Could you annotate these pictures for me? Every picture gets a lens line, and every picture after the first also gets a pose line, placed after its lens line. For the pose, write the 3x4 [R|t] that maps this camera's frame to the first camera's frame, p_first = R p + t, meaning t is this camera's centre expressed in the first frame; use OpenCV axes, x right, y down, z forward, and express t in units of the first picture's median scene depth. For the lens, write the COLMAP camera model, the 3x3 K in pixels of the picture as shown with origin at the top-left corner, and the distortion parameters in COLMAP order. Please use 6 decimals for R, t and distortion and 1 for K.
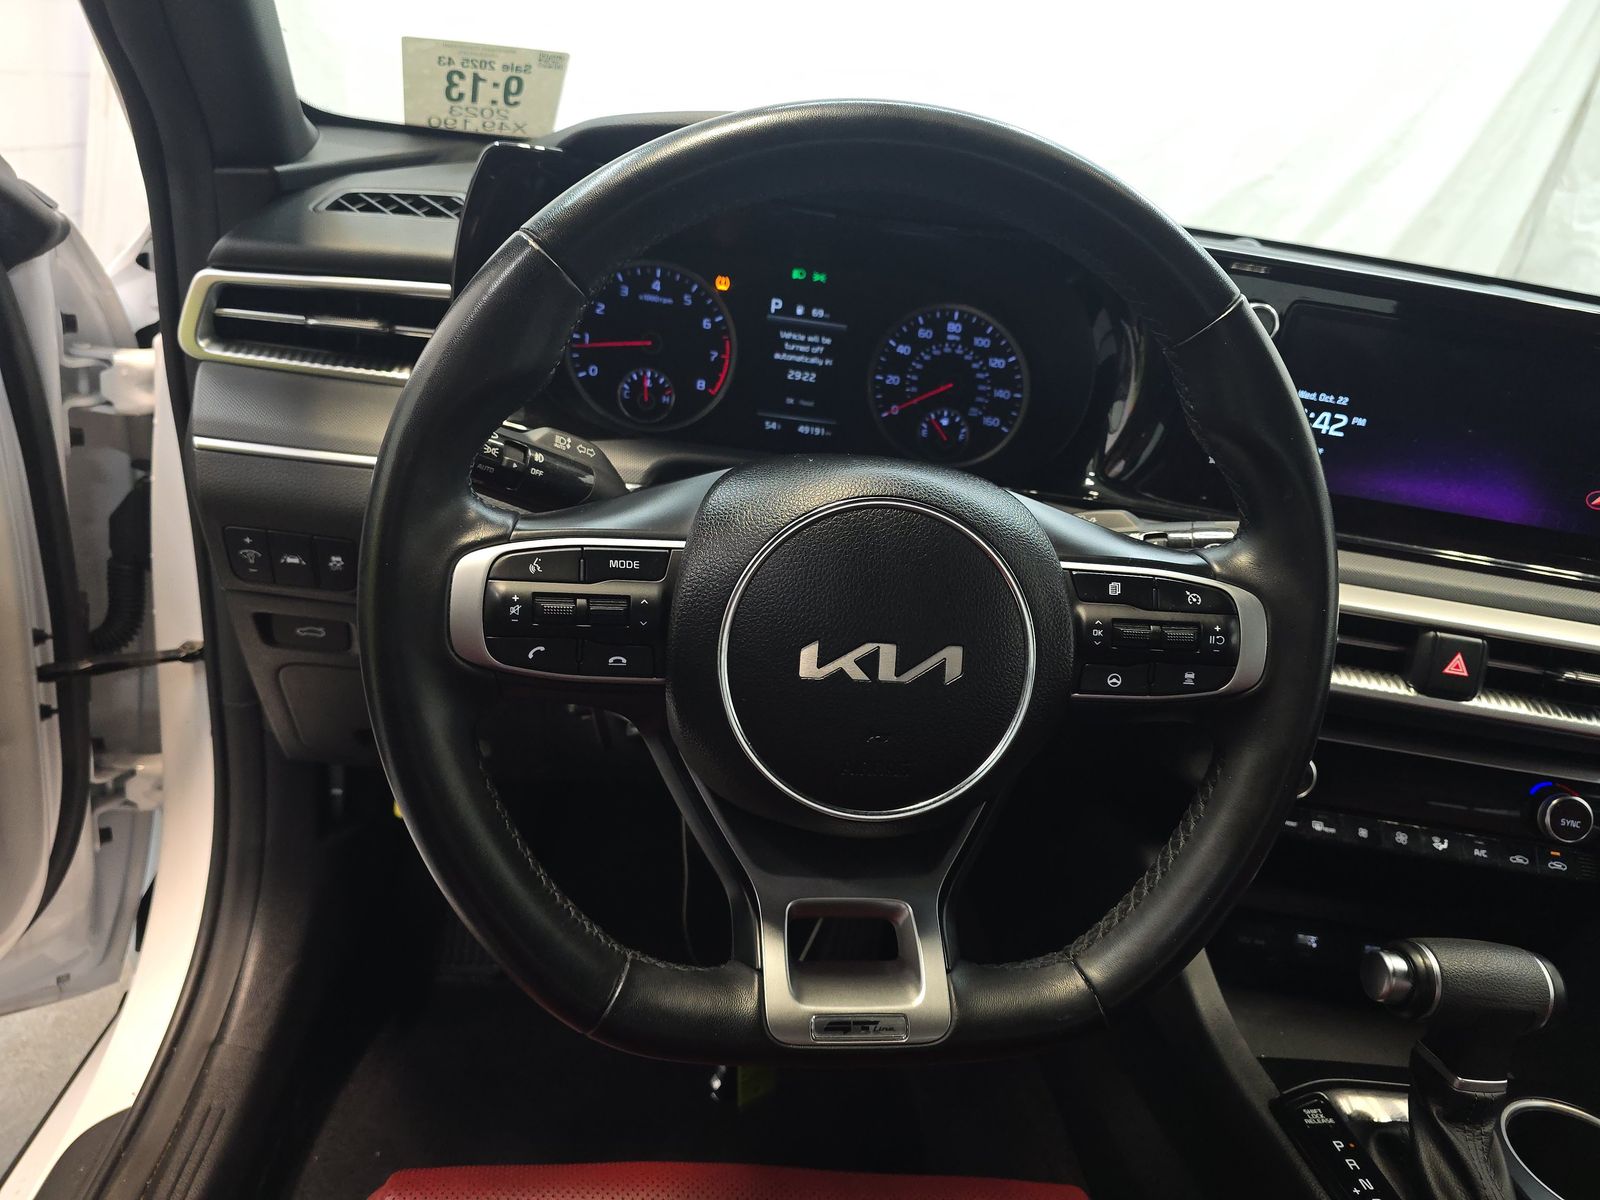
lens RADIAL K [[1091.8, 0, 795.9], [0, 1091.8, 595.9], [0, 0, 1]] dist [0.042020, -0.032054]
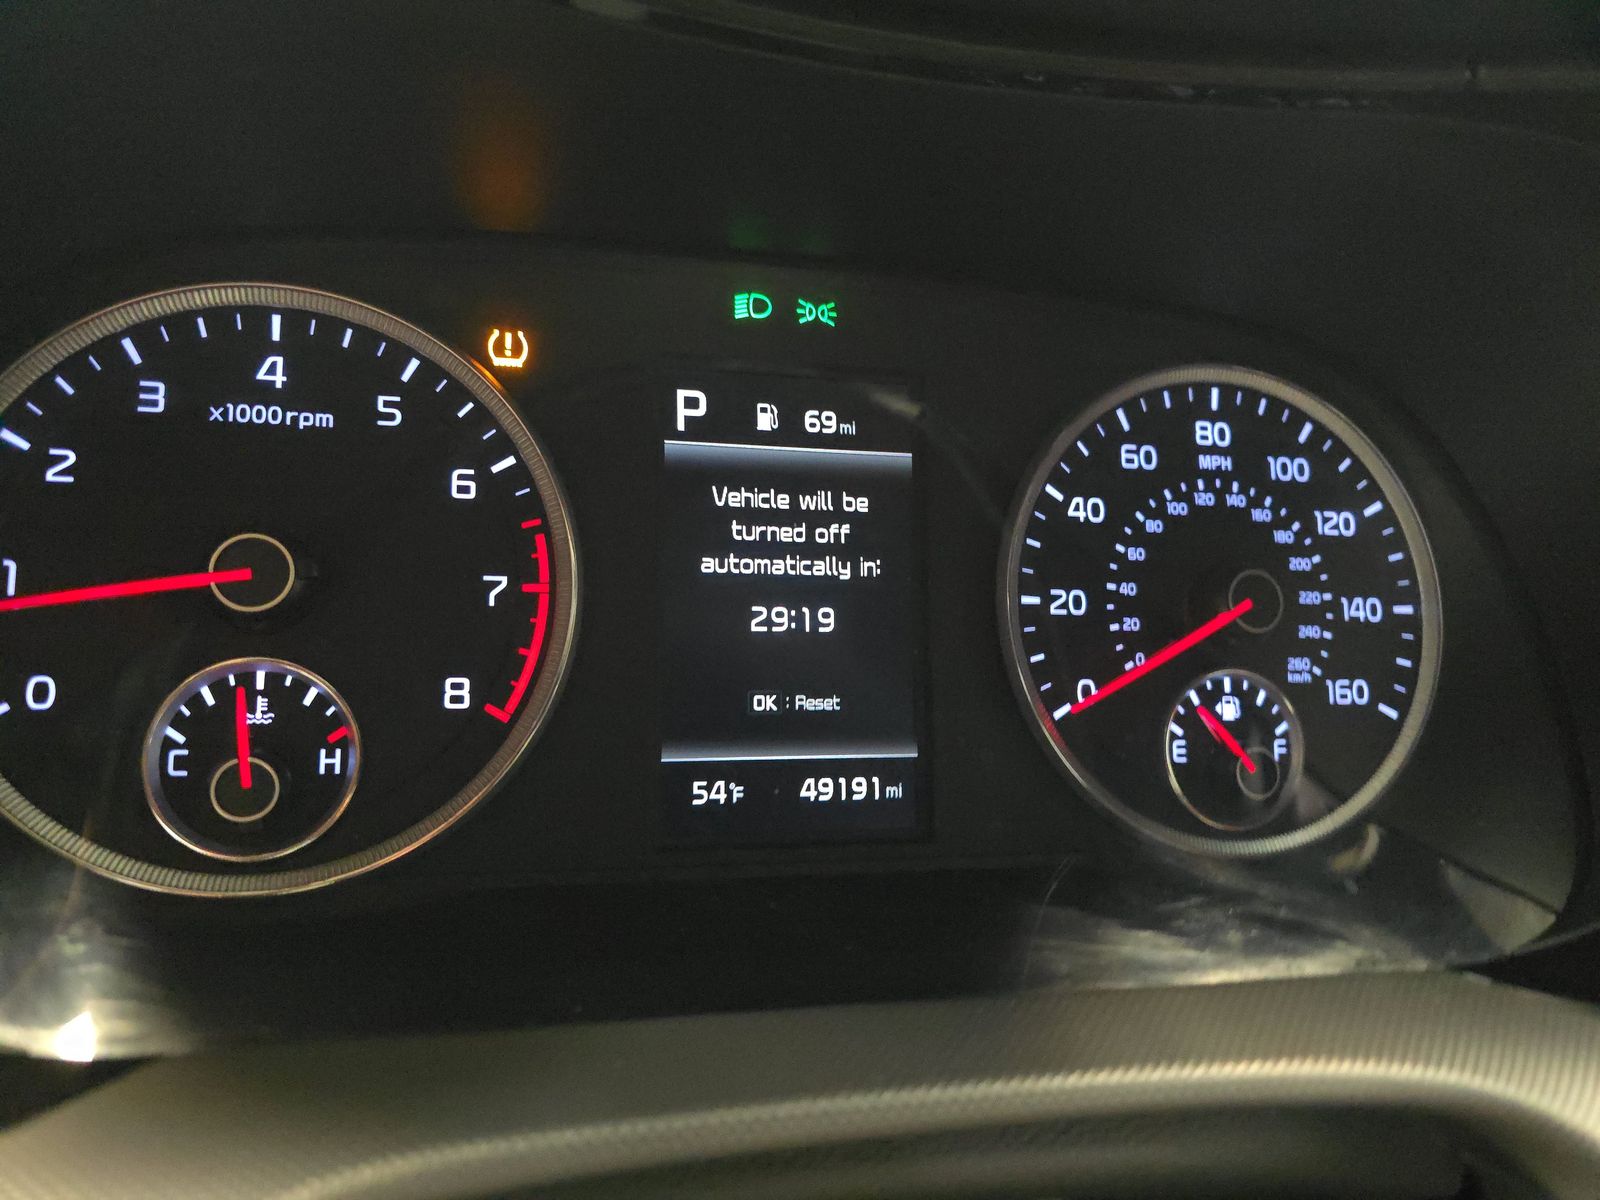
lens RADIAL K [[1091.8, 0, 797.3], [0, 1091.8, 588.3], [0, 0, 1]] dist [0.042020, -0.032054]
pose [[0.984974, -0.097795, 0.142347, -0.036927], [0.115898, 0.985365, -0.124996, -0.170686], [-0.128040, 0.139615, 0.981893, 0.690952]]
